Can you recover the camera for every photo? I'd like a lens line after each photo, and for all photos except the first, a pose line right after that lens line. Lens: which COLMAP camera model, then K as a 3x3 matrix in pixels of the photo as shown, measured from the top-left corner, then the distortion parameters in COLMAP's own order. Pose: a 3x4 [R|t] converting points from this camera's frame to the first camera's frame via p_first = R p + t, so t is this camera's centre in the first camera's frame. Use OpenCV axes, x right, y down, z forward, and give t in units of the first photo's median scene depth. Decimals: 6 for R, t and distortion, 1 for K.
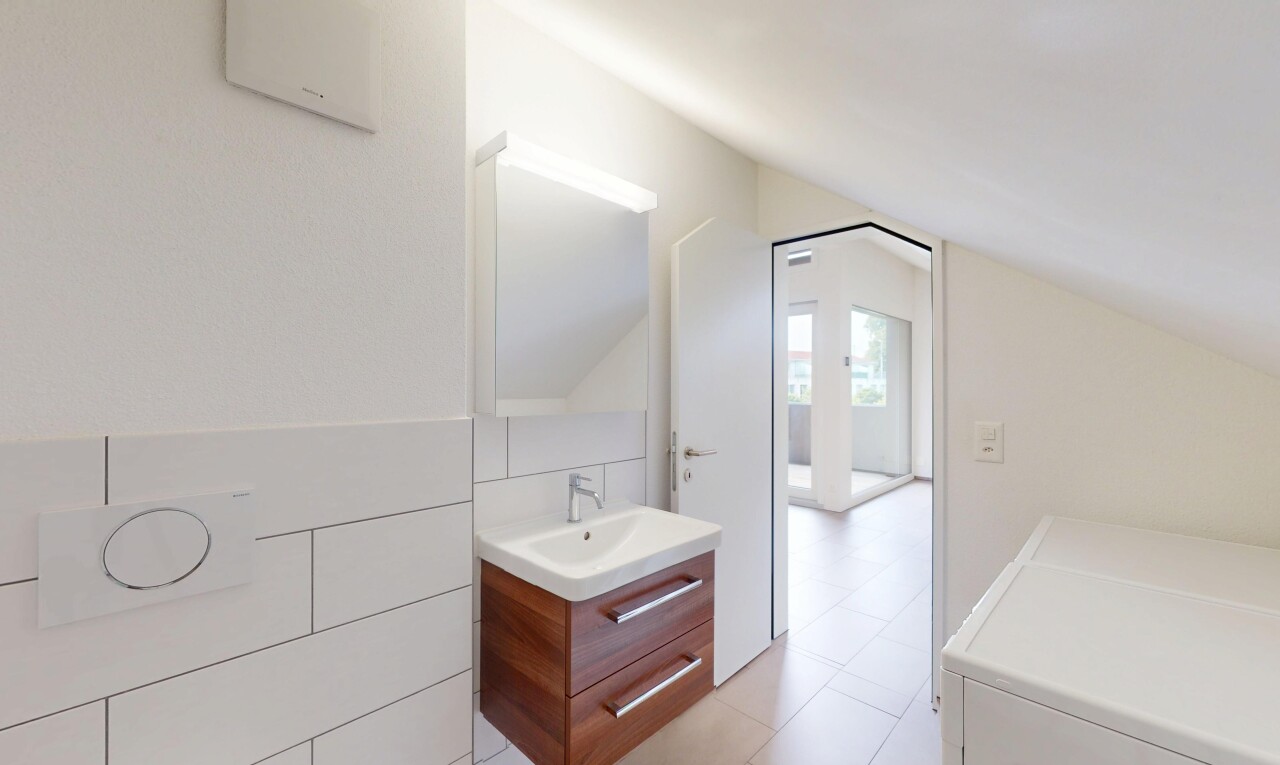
lens RADIAL K [[498.1, 0, 641.5], [0, 498.1, 385.8], [0, 0, 1]] dist [0.000399, 0.000157]
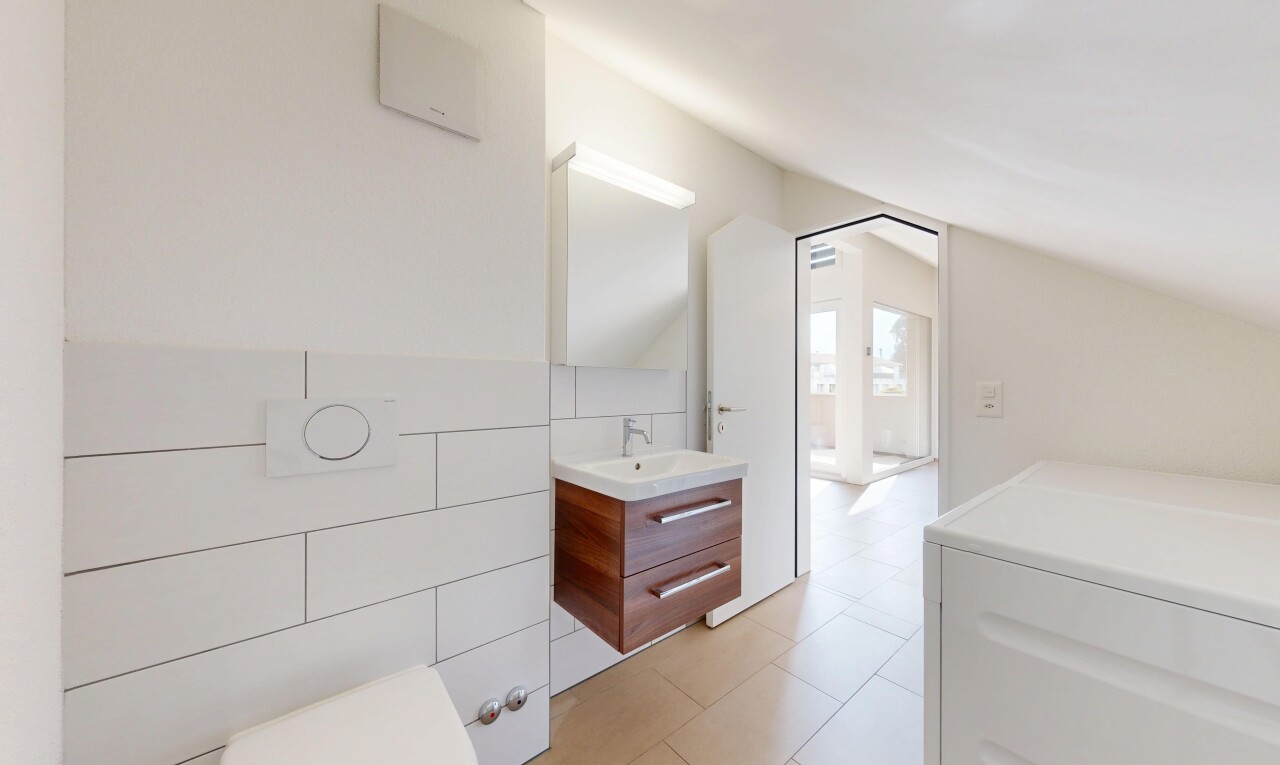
lens RADIAL K [[428.3, 0, 641.6], [0, 428.3, 386.0], [0, 0, 1]] dist [0.002461, -0.000096]
pose [[0.994454, 0.002077, -0.105154, 0.010944], [-0.001929, 0.999997, 0.001503, 0.085944], [0.105157, -0.001292, 0.994455, -0.058466]]
